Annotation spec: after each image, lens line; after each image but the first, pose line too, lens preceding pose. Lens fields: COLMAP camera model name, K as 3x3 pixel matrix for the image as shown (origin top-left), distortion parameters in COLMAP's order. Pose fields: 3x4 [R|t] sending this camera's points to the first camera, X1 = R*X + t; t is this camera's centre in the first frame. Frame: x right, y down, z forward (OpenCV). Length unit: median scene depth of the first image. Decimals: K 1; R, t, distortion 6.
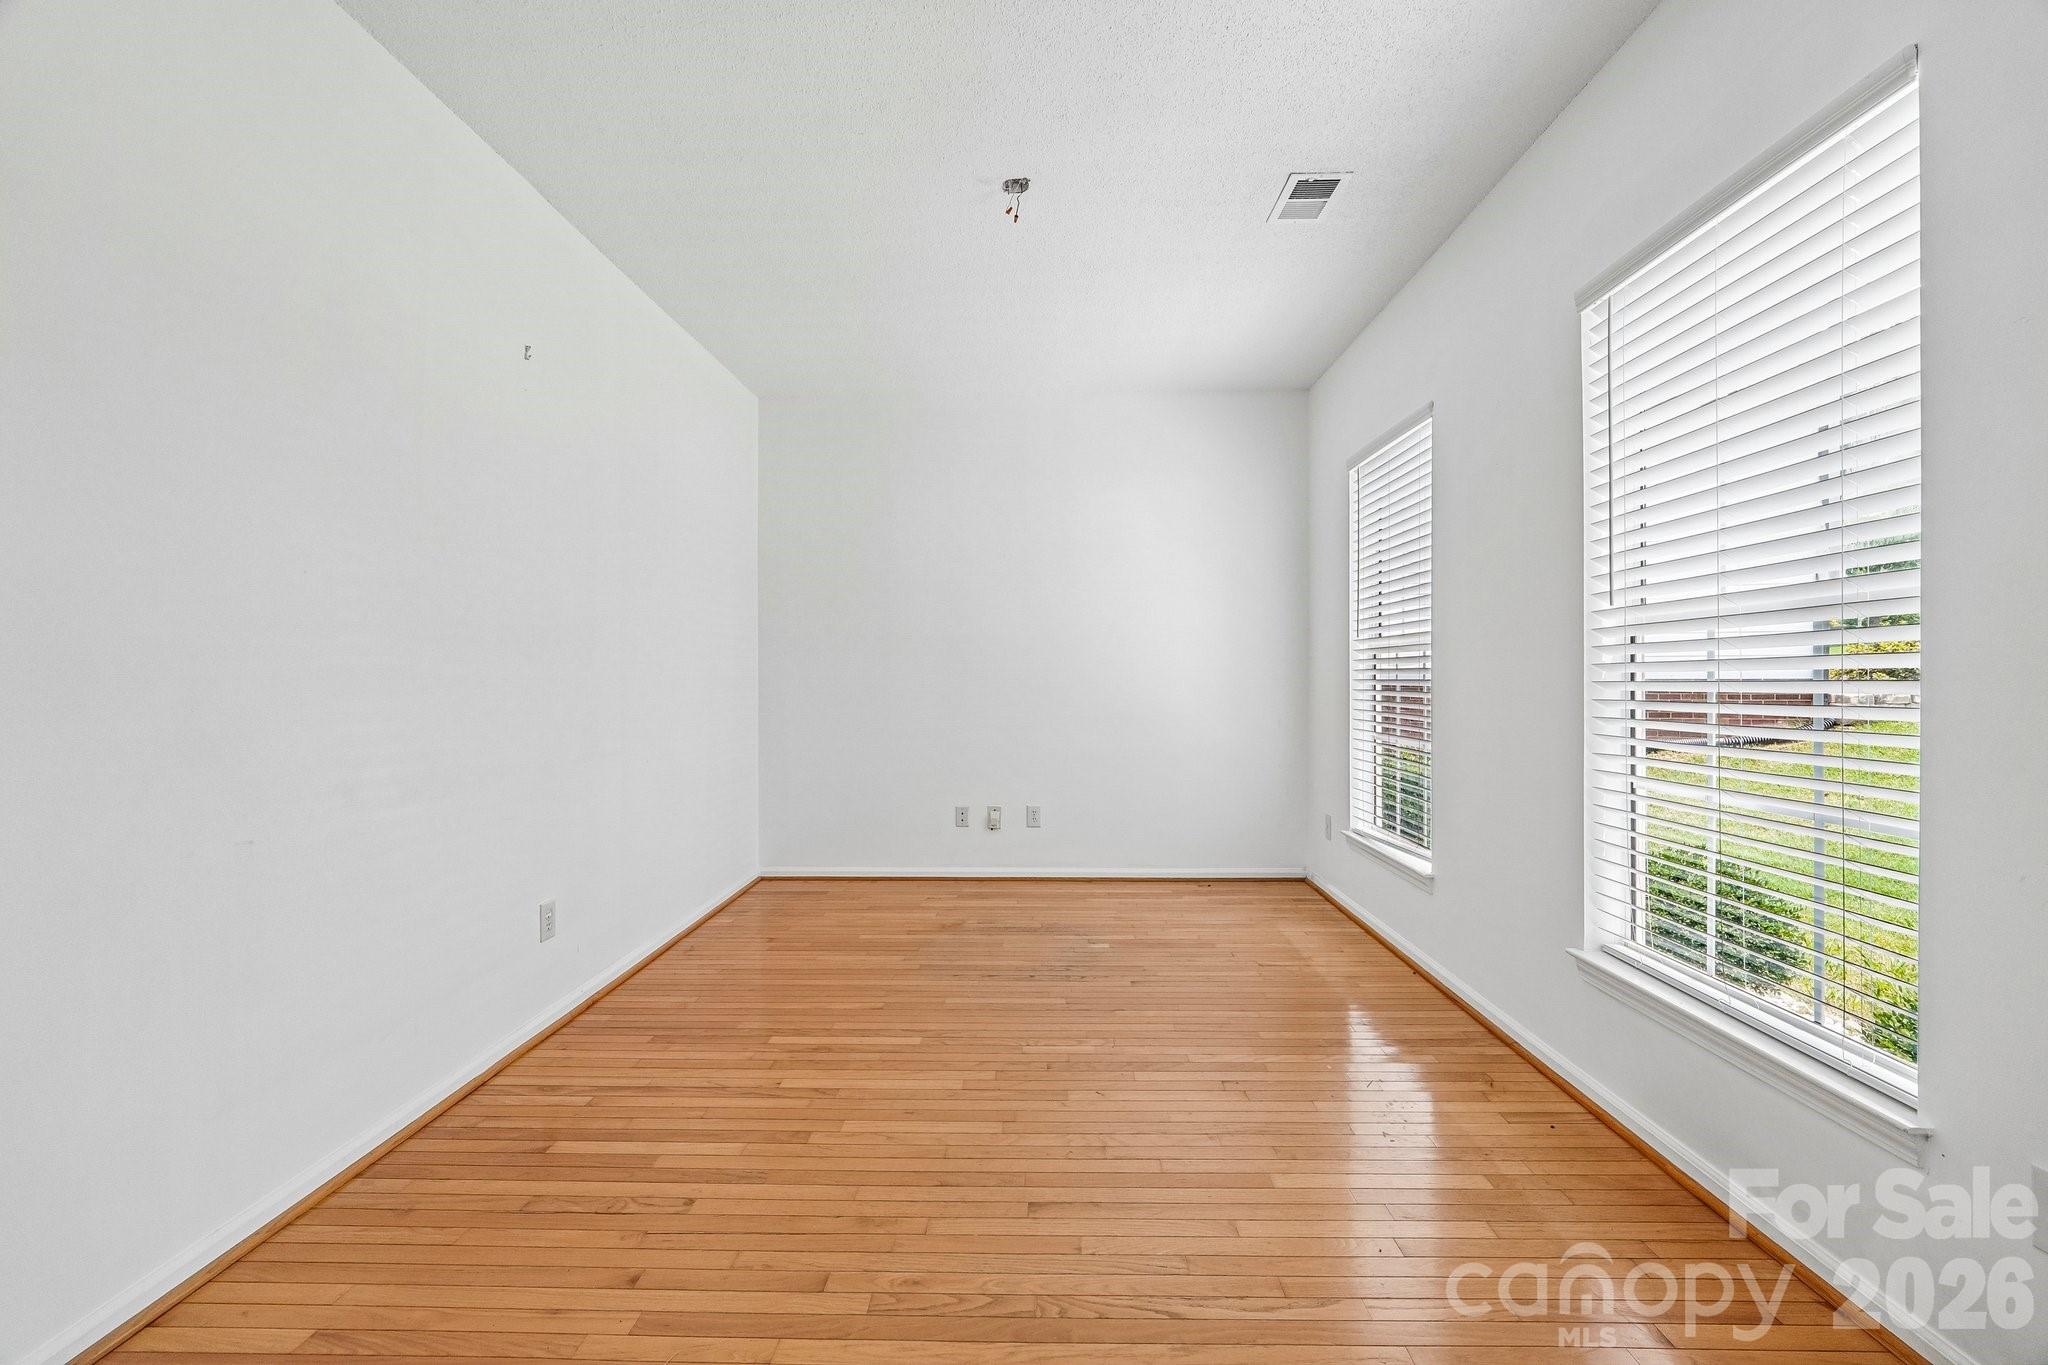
lens RADIAL K [[864.4, 0, 1025.0], [0, 864.4, 673.0], [0, 0, 1]] dist [-0.007173, 0.000280]
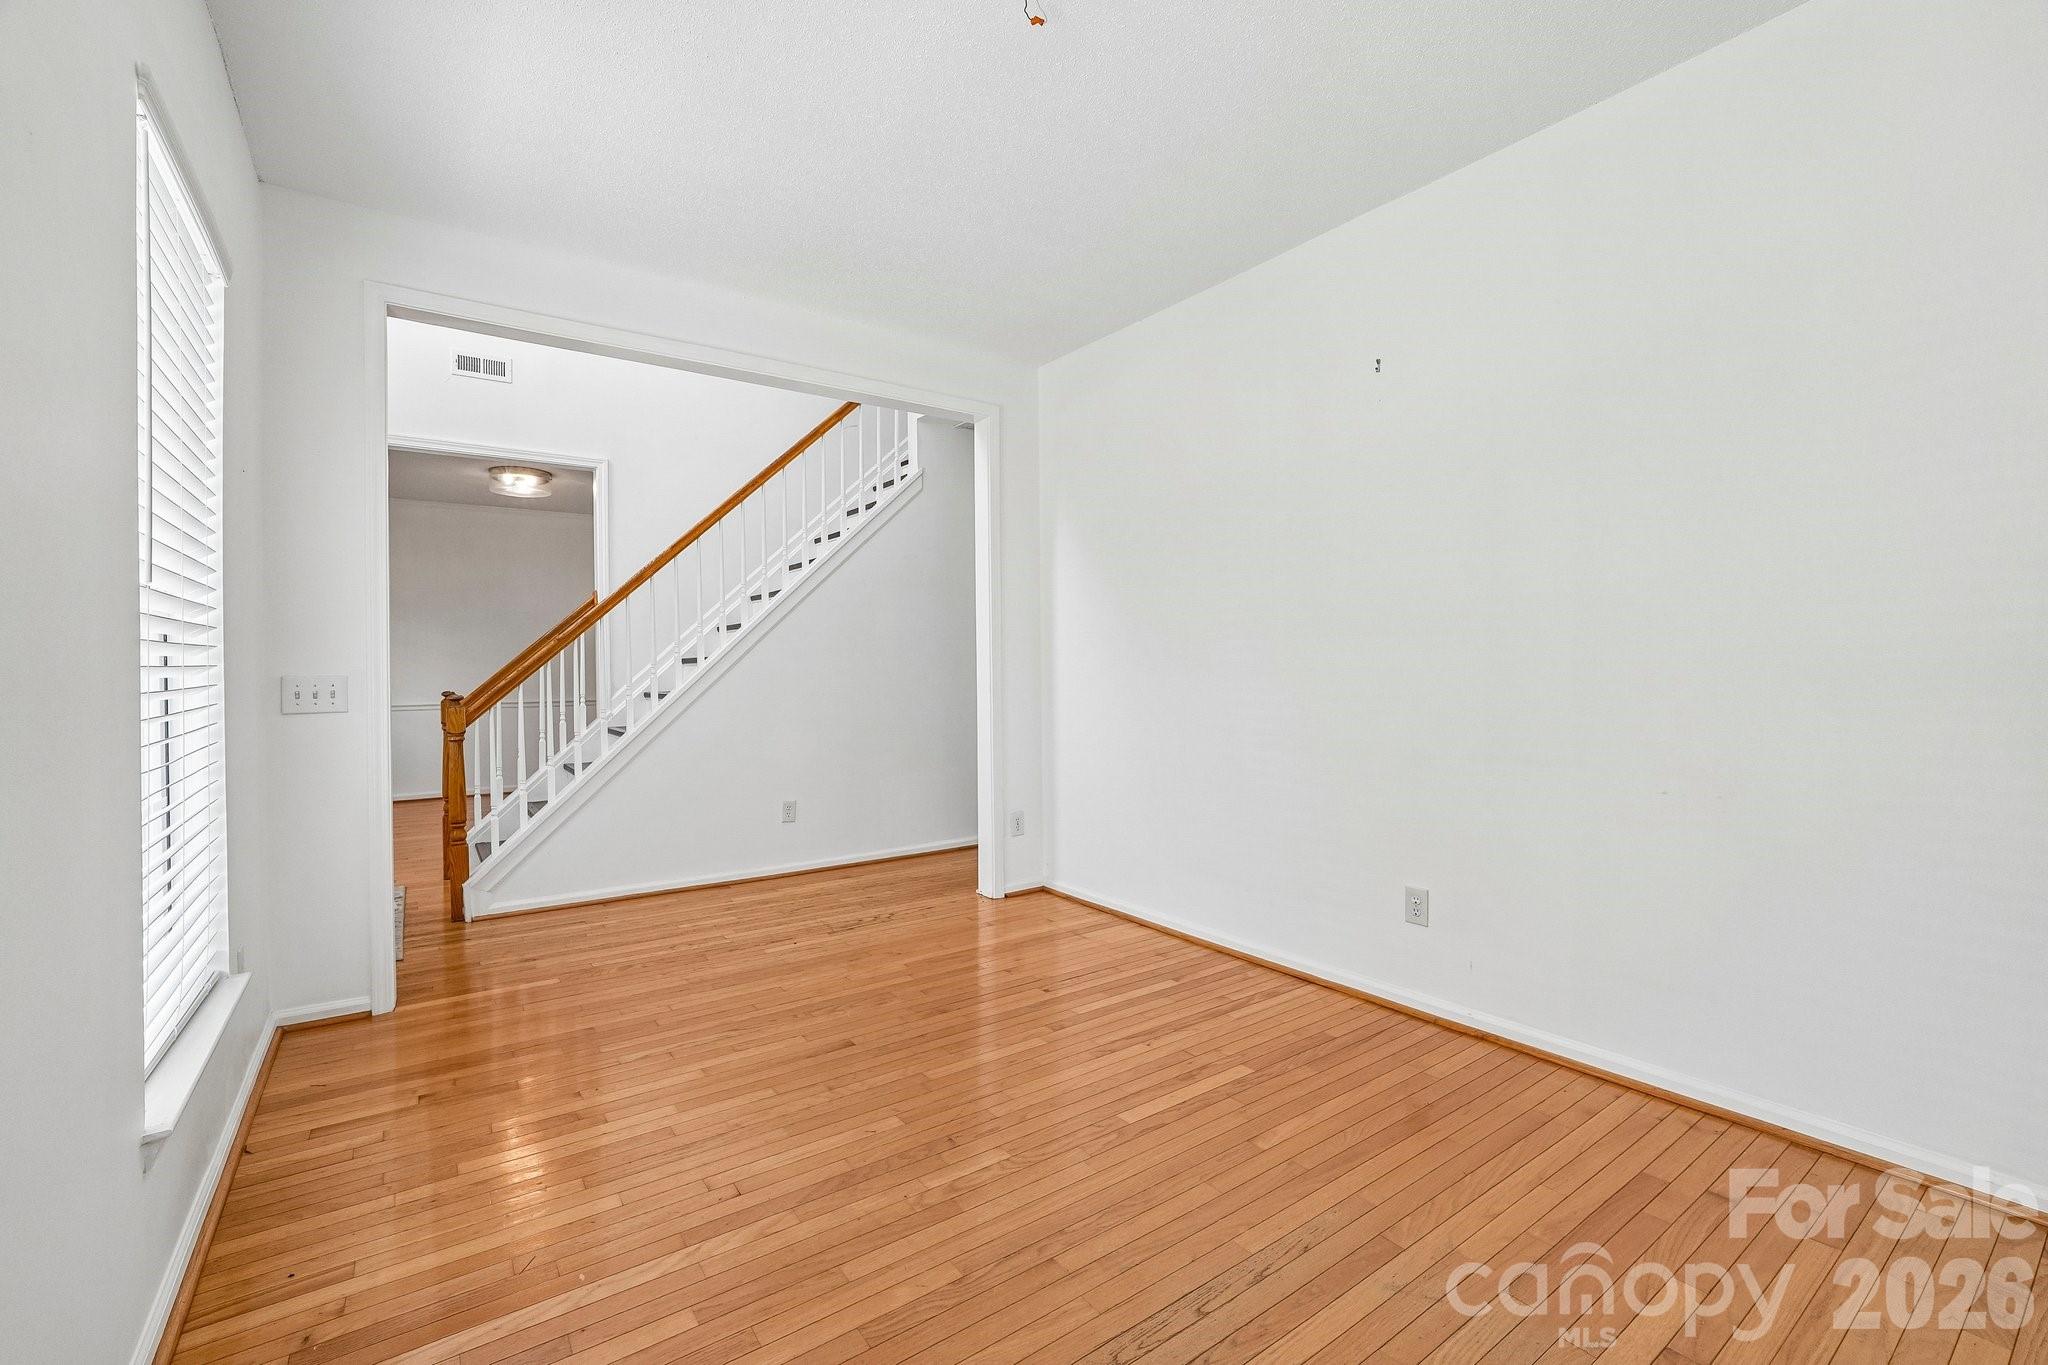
lens RADIAL K [[864.4, 0, 1025.0], [0, 864.4, 673.0], [0, 0, 1]] dist [-0.007173, 0.000280]
pose [[-0.797641, 0.014664, -0.602955, 0.481595], [0.015944, 0.999868, 0.003224, 0.003115], [0.602922, -0.007042, -0.797769, 1.764653]]
